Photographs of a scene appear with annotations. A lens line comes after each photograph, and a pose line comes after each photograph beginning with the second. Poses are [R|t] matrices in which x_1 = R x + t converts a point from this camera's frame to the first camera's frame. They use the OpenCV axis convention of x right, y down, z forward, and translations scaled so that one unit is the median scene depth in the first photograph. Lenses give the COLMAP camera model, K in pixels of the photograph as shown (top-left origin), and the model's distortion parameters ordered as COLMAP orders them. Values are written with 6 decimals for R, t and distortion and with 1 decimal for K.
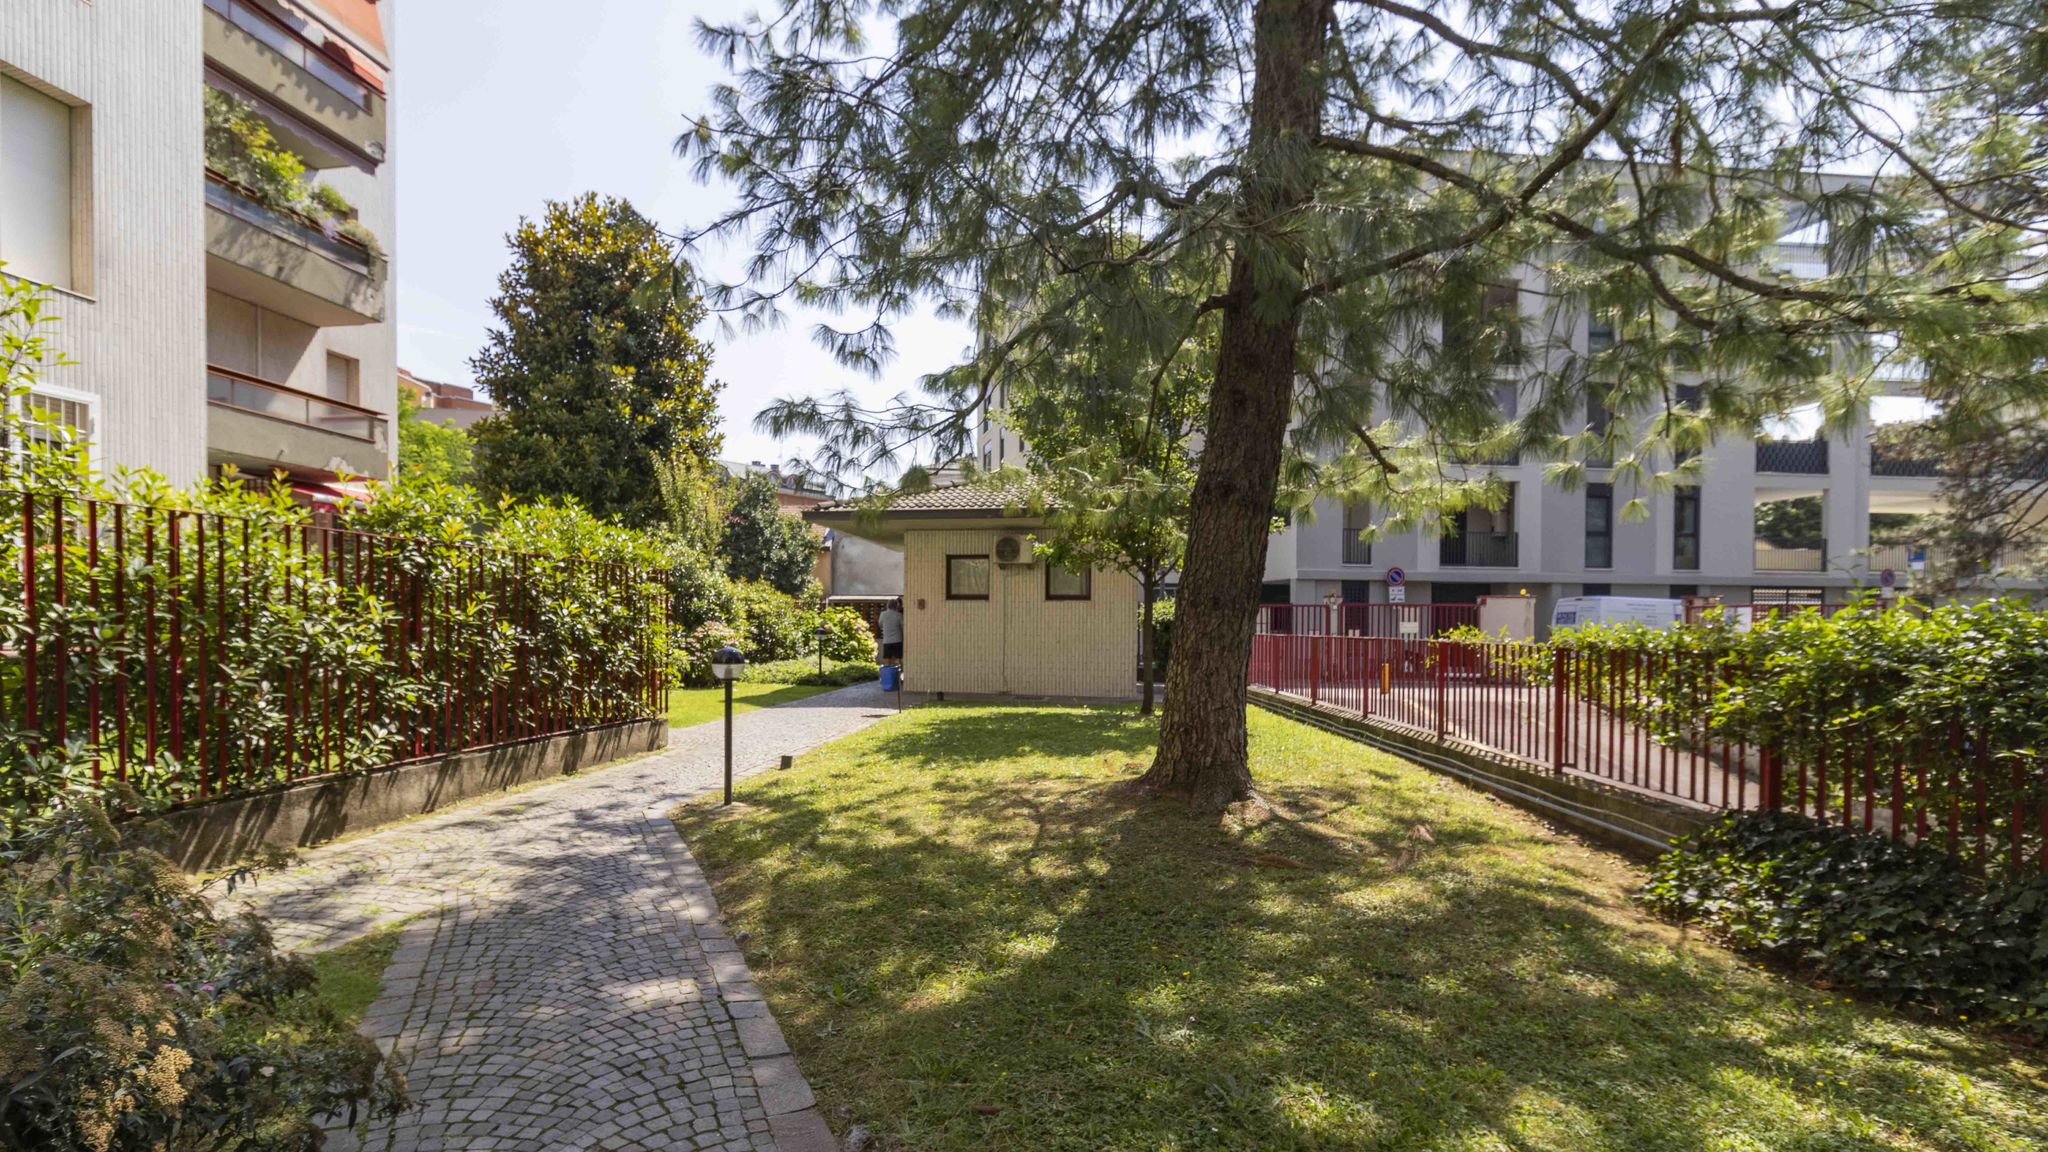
lens RADIAL K [[996.6, 0, 896.3], [0, 996.6, 602.7], [0, 0, 1]] dist [0.009941, -0.001271]
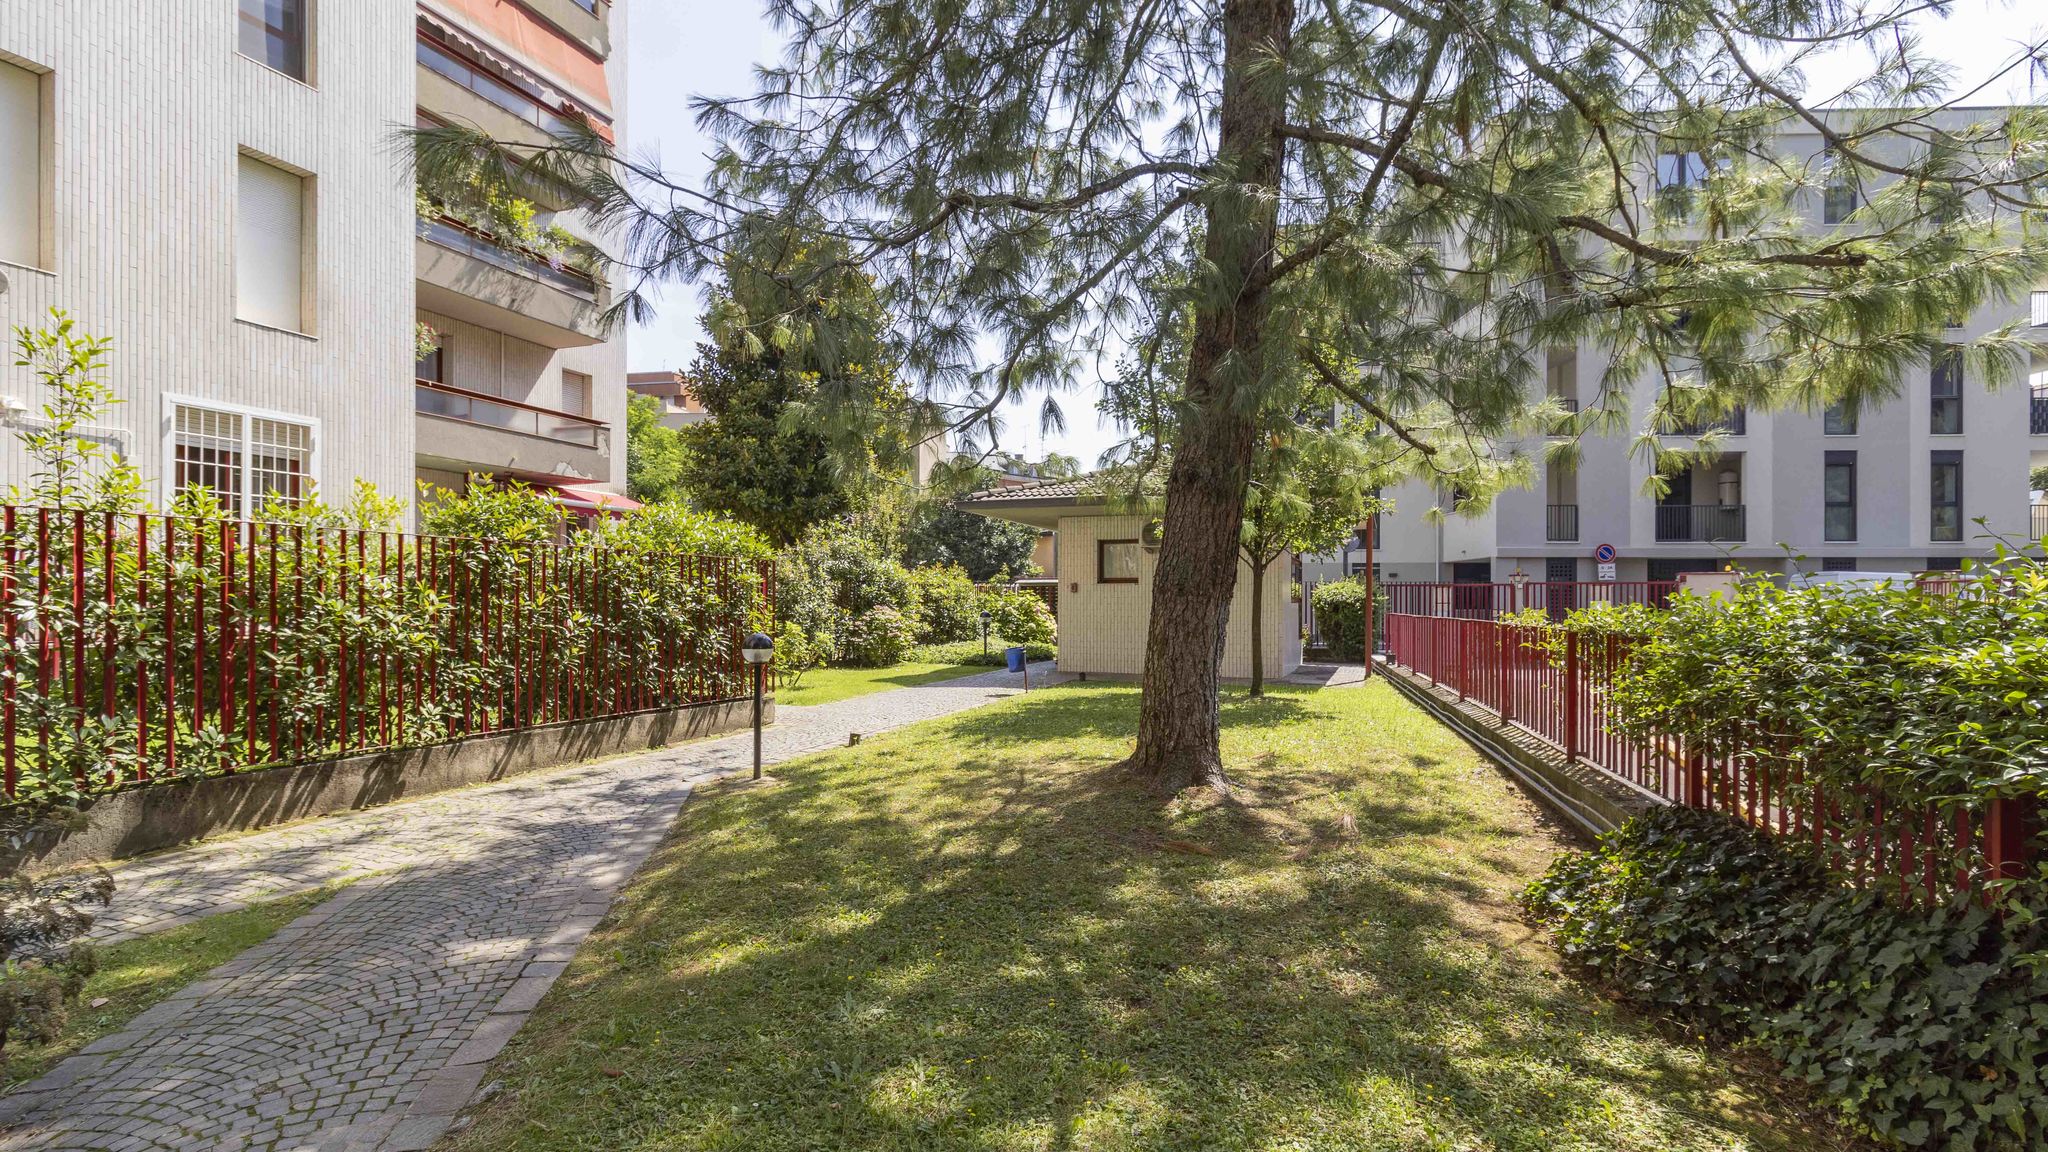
lens RADIAL K [[951.2, 0, 1024.0], [0, 951.2, 576.0], [0, 0, 1]] dist [0.003270, 0.000257]
pose [[0.989606, -0.011222, -0.143369, 0.324217], [0.010020, 0.999908, -0.009102, -0.006599], [0.143458, 0.007570, 0.989627, 0.020979]]
